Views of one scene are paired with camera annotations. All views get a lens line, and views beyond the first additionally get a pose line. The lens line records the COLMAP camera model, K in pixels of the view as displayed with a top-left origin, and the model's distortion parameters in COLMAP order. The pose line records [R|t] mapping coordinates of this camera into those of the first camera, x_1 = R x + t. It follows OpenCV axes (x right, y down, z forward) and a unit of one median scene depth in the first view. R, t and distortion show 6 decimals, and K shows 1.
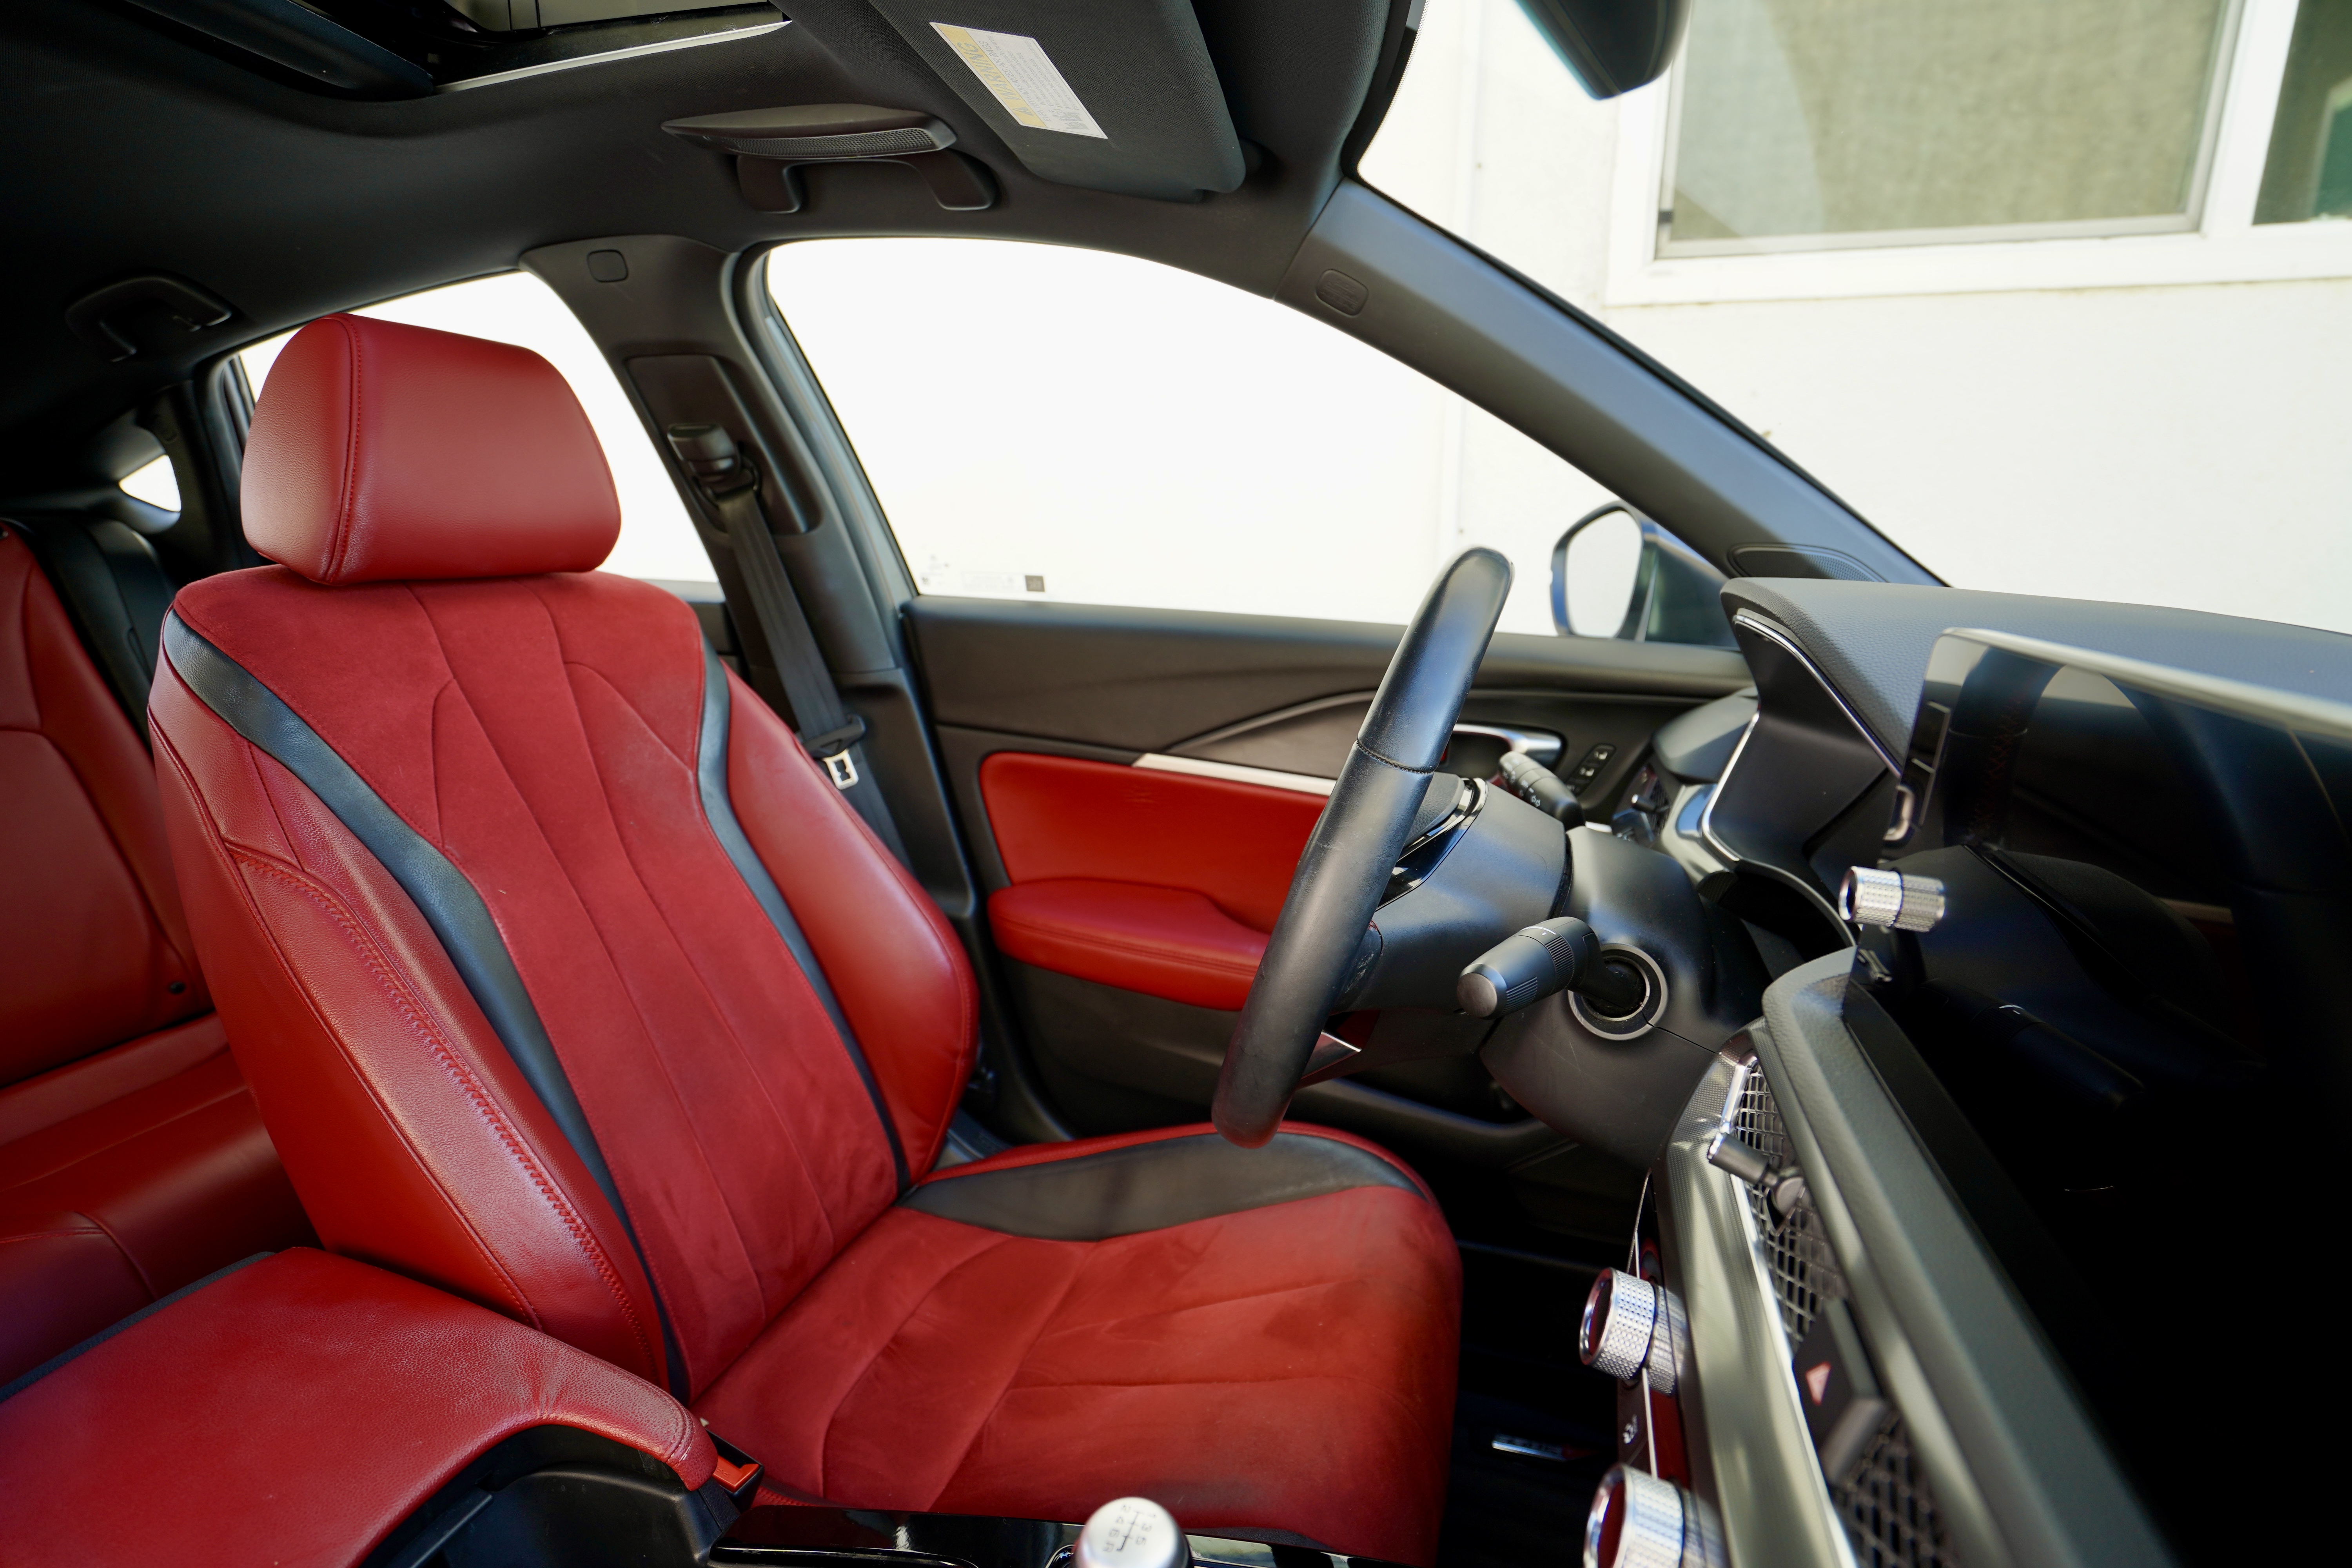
lens RADIAL K [[1084.3, 0, 1179.6], [0, 1084.3, 788.0], [0, 0, 1]] dist [-0.051415, 0.016724]
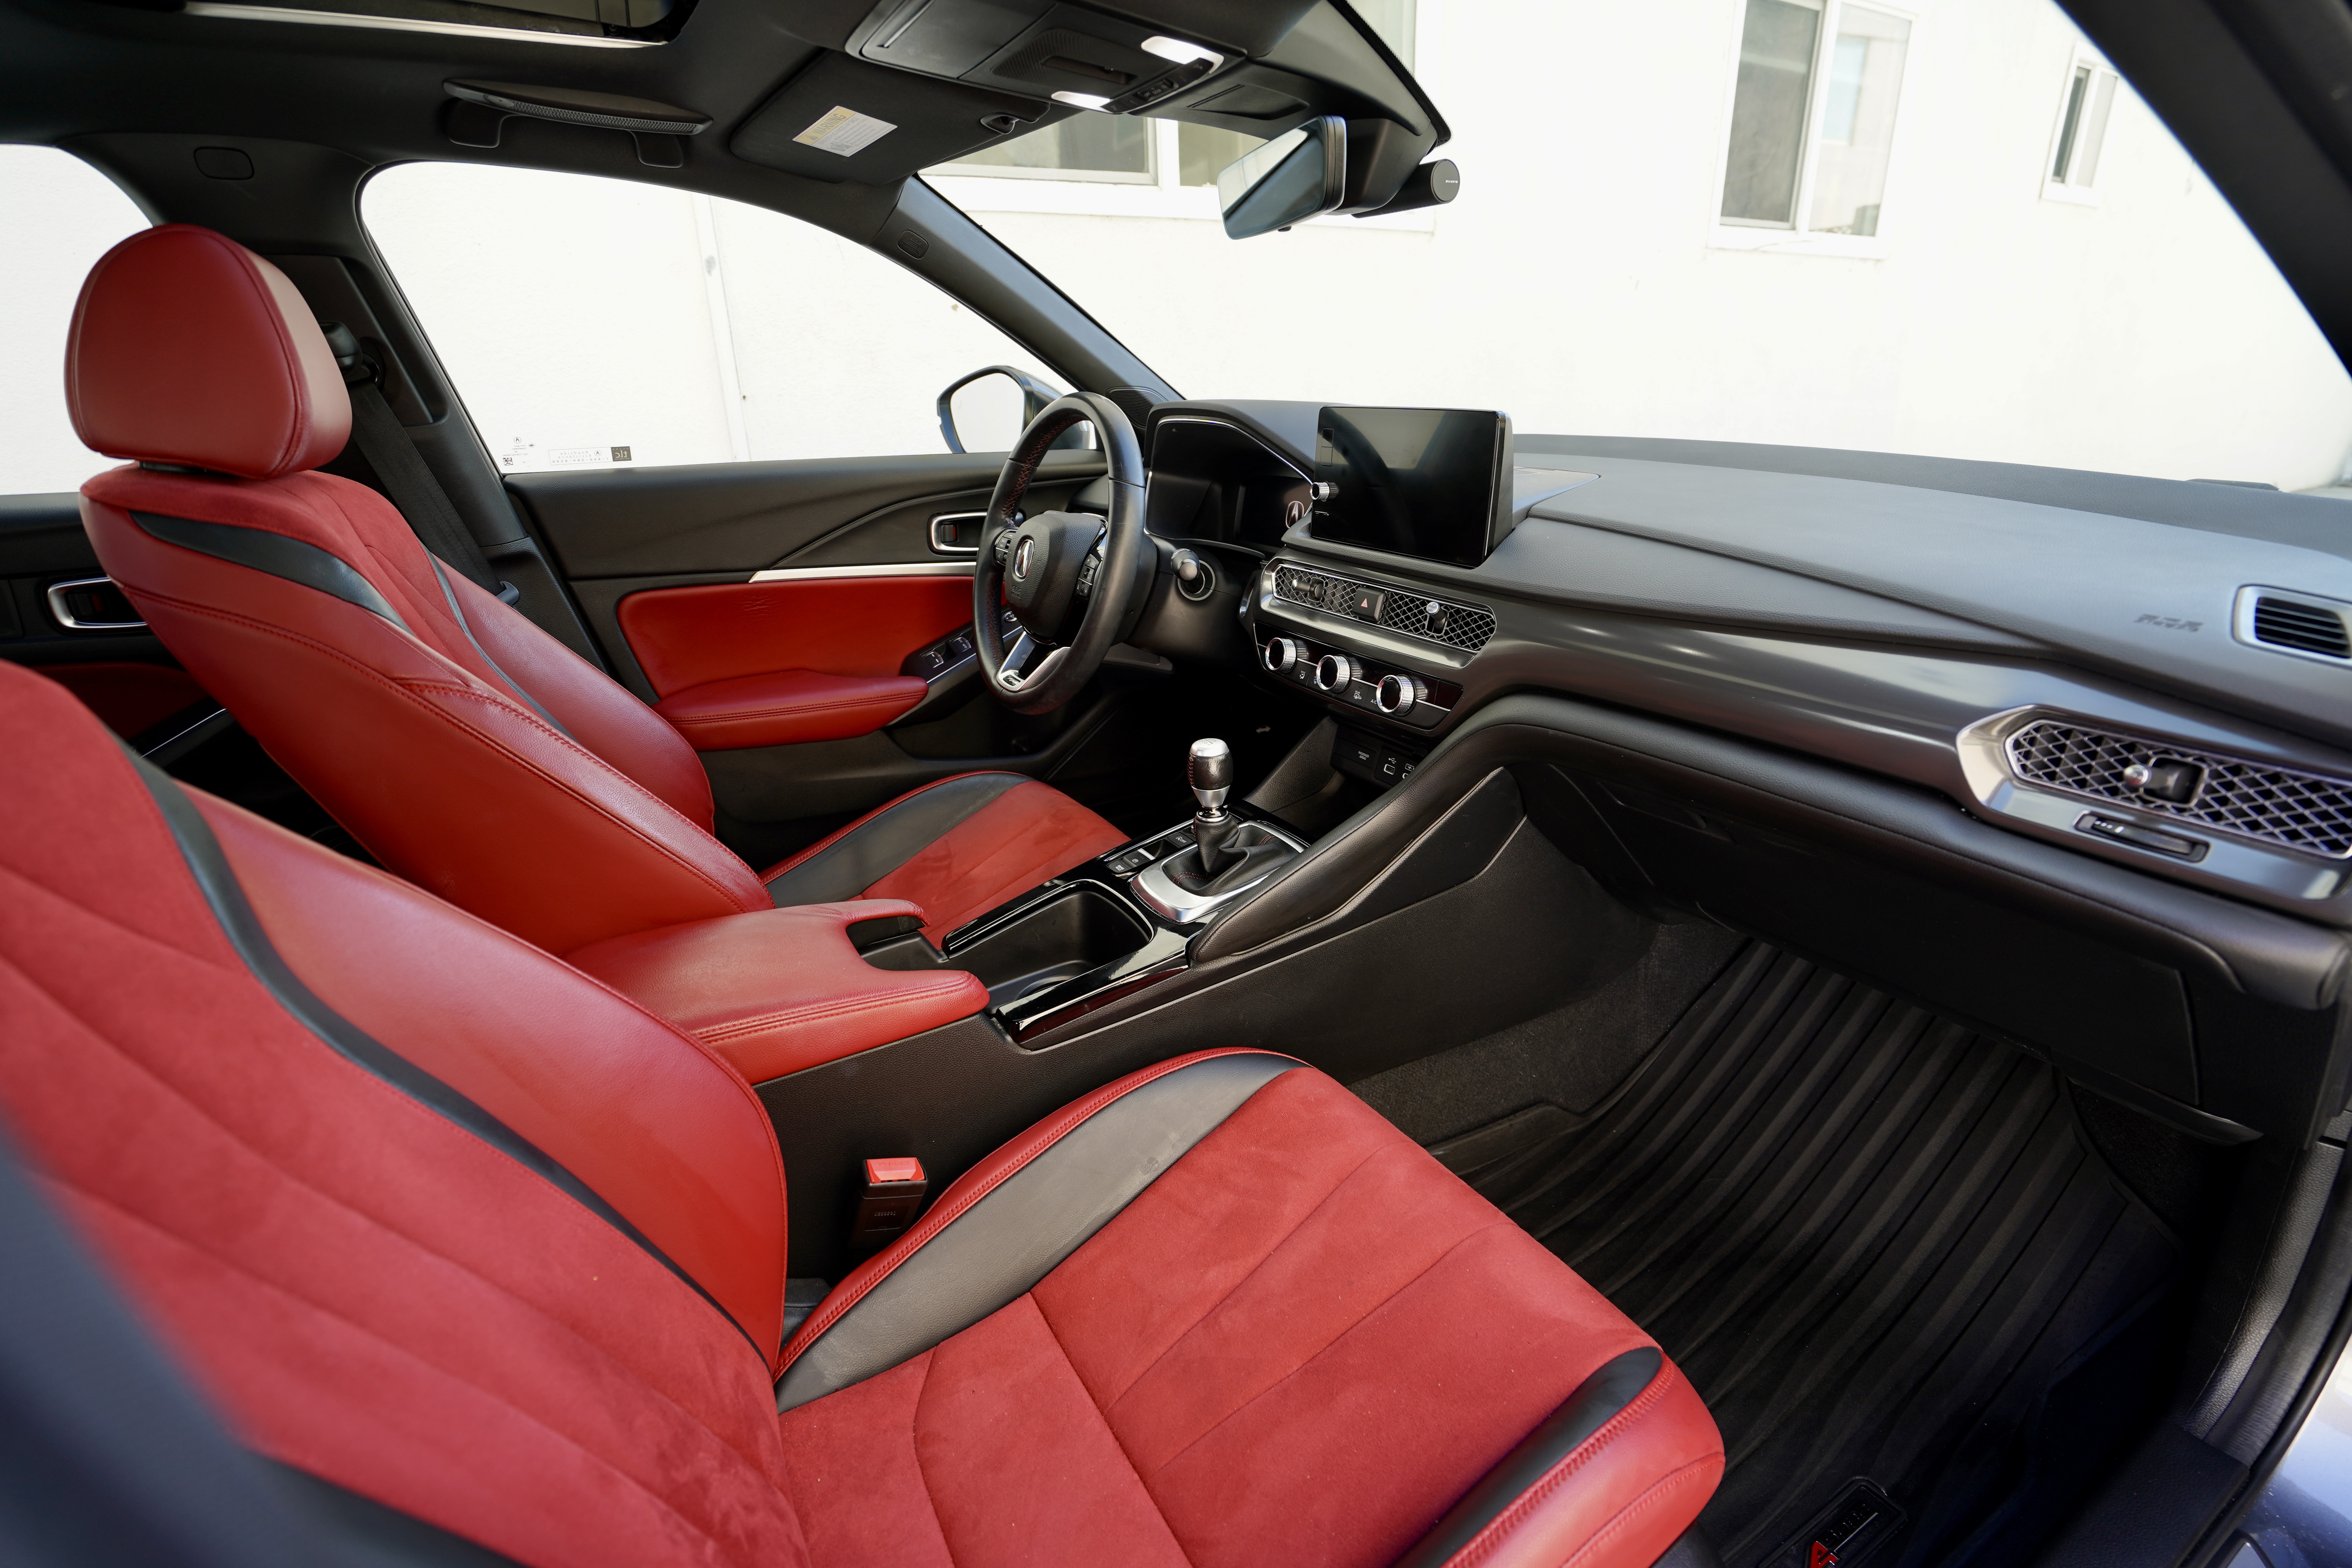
lens RADIAL K [[1084.3, 0, 1162.1], [0, 1084.3, 793.4], [0, 0, 1]] dist [-0.051415, 0.016724]
pose [[0.679453, -0.291889, 0.673160, -0.658316], [0.209977, 0.956445, 0.202784, 0.066132], [-0.703032, 0.003566, 0.711150, -0.304016]]
